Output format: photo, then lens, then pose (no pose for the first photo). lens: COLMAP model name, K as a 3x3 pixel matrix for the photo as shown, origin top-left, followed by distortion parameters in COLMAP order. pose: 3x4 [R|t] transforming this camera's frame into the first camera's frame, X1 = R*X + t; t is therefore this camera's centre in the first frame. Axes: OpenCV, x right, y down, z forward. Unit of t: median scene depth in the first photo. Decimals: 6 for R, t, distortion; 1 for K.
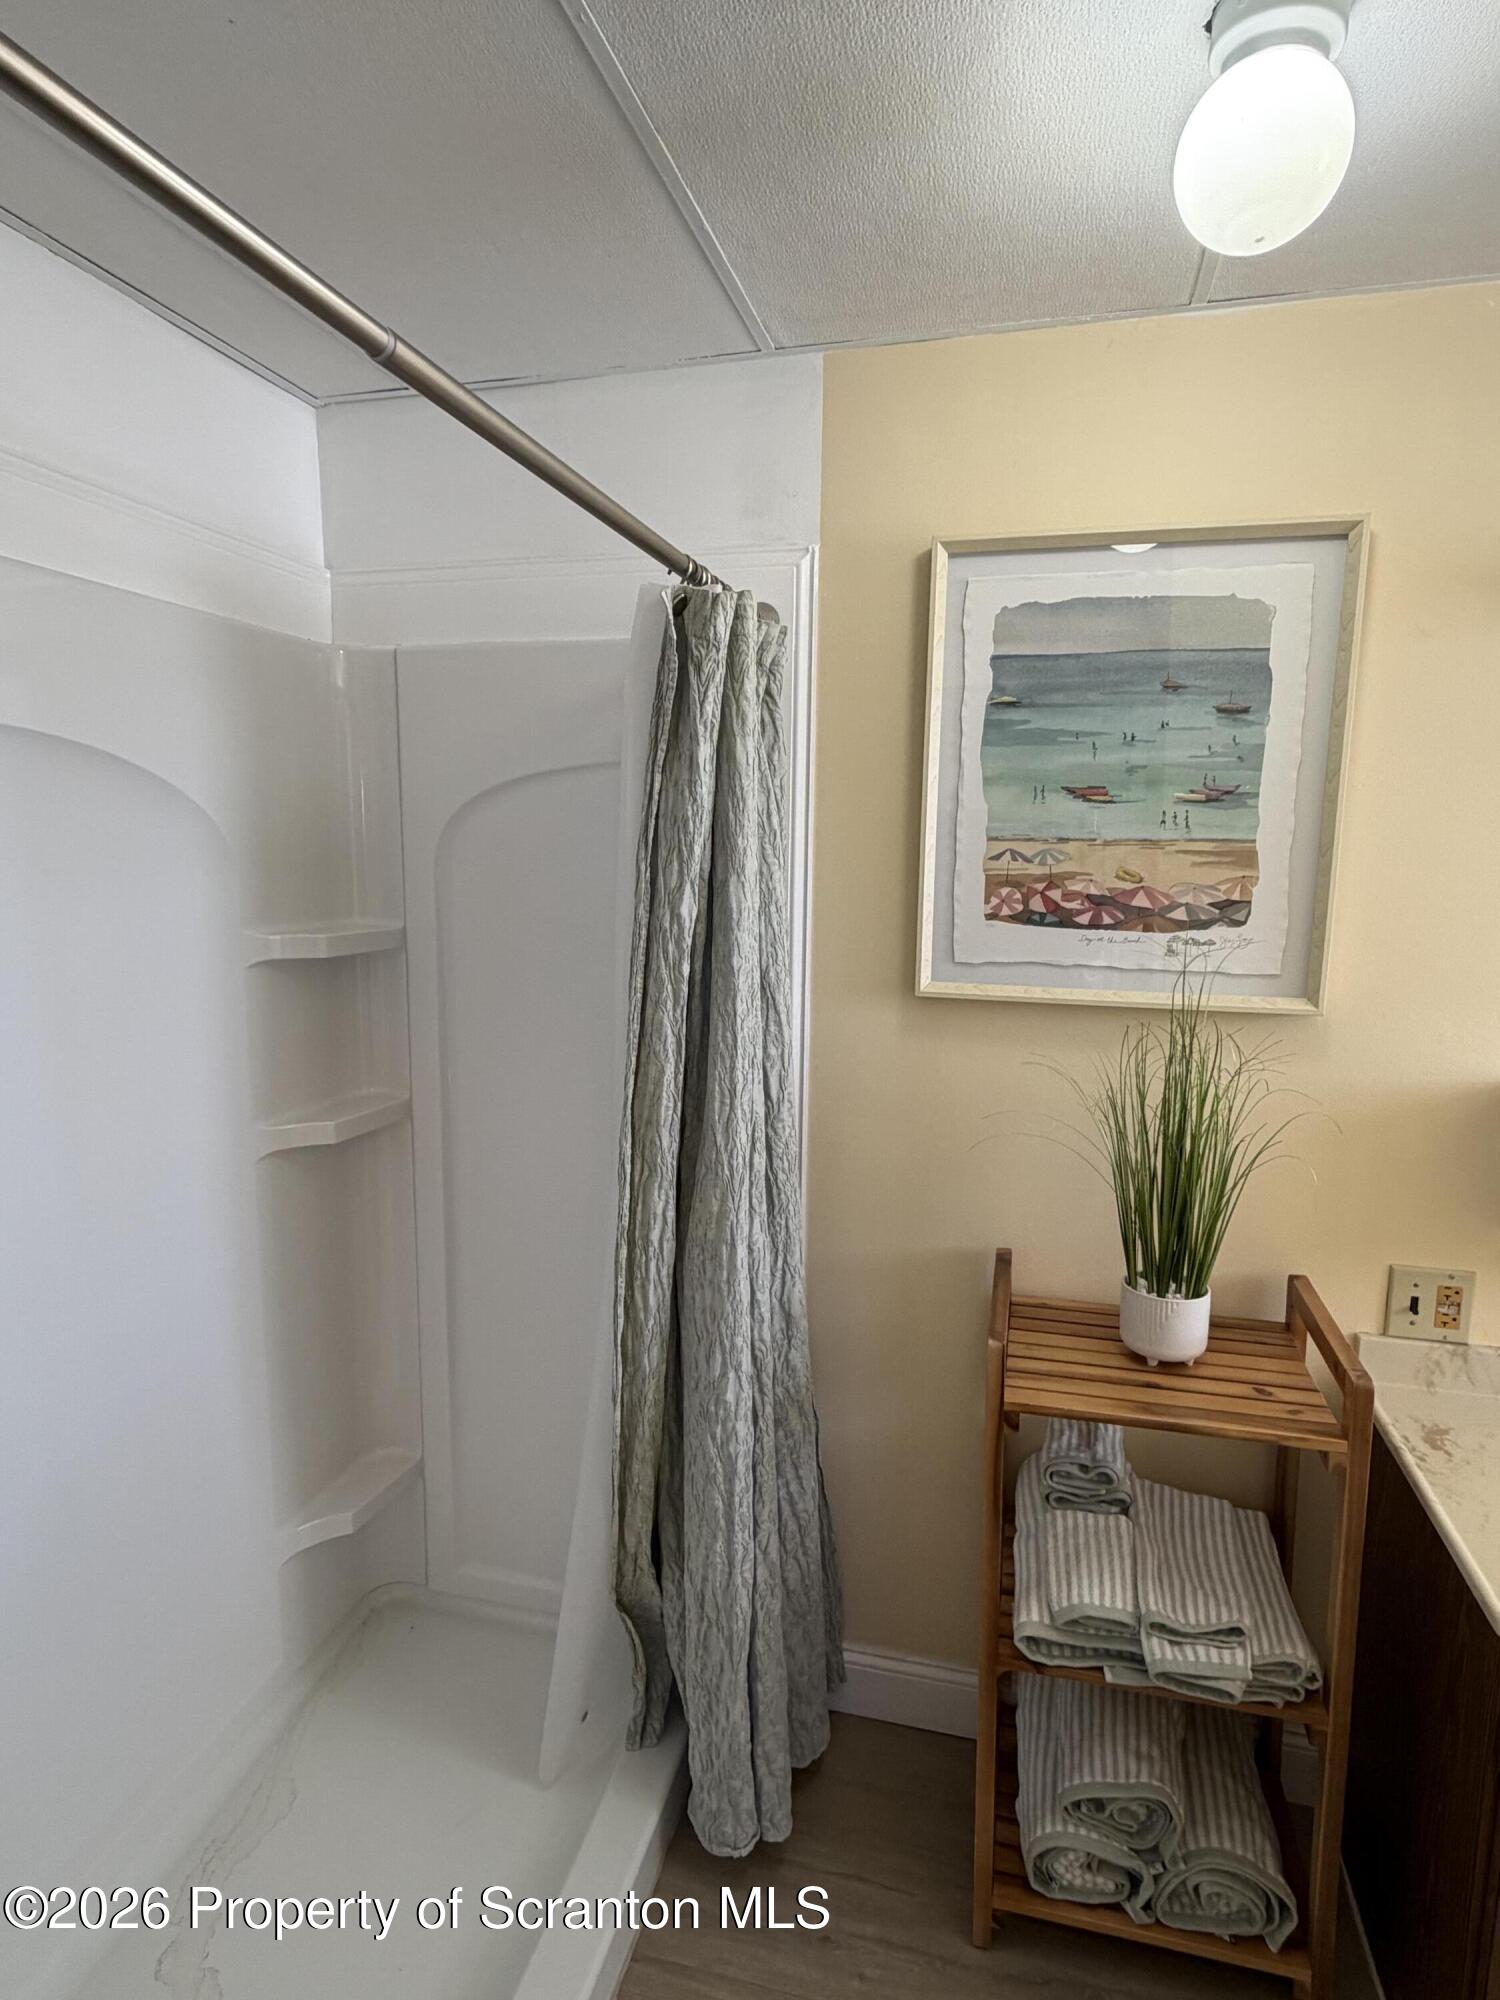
lens RADIAL K [[1060.7, 0, 750.0], [0, 1060.7, 1000.0], [0, 0, 1]] dist [-0.004787, -0.000890]
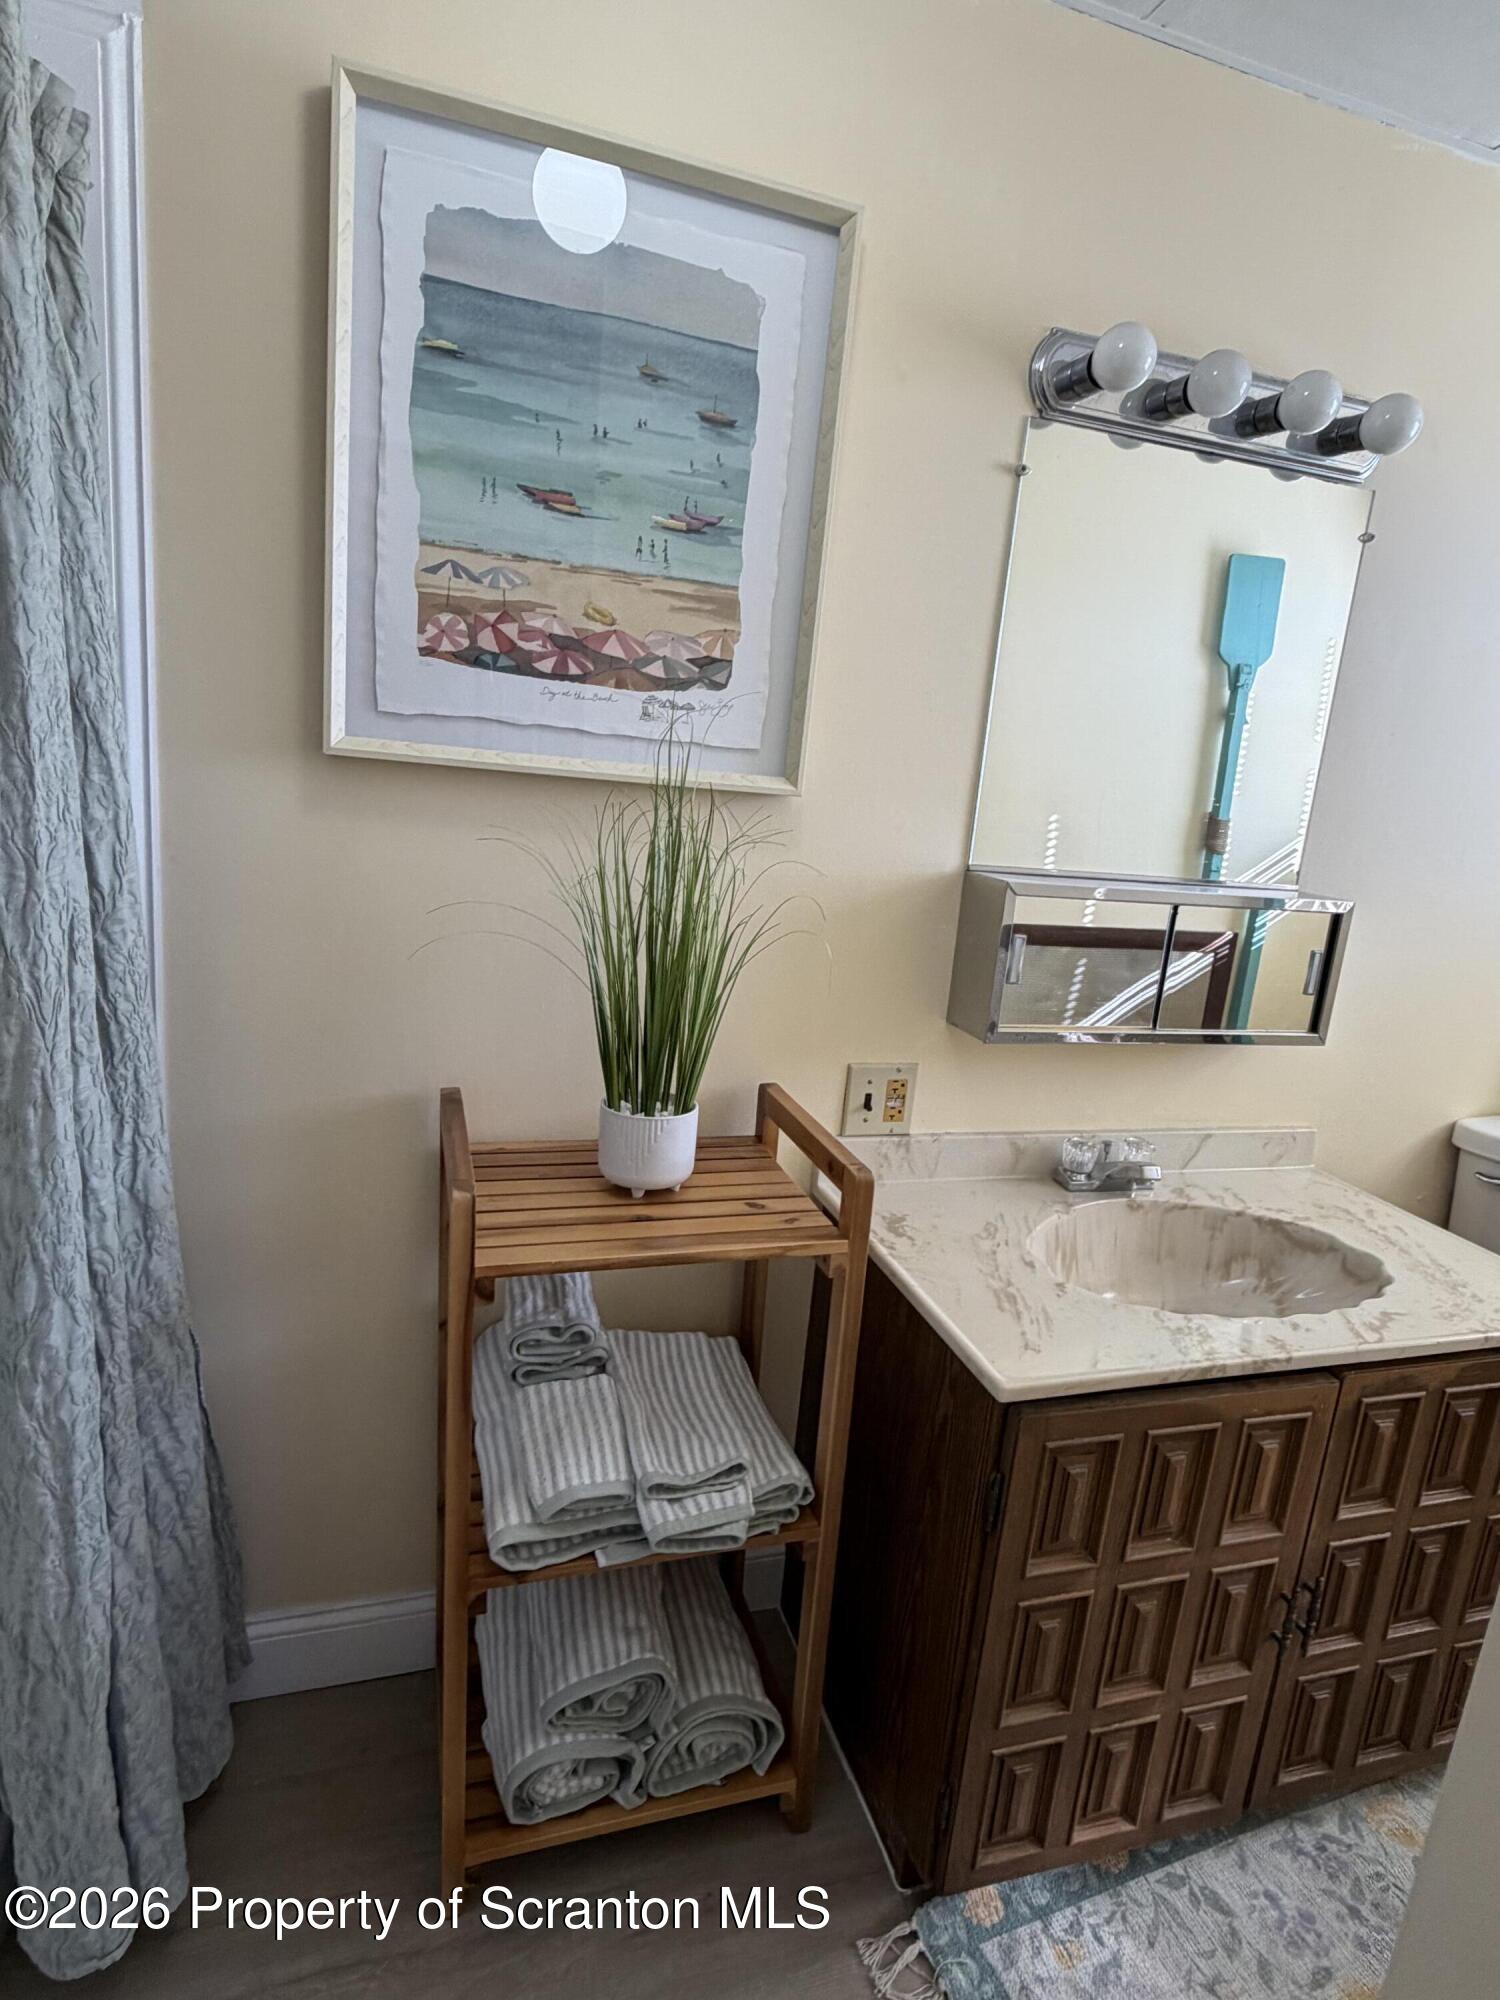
lens RADIAL K [[1080.9, 0, 750.0], [0, 1080.9, 1000.0], [0, 0, 1]] dist [0.000028, -0.002056]
pose [[0.843025, -0.049254, 0.535614, -0.002352], [-0.007809, 0.994573, 0.103750, 0.090757], [-0.537817, -0.091646, 0.838065, 0.223577]]
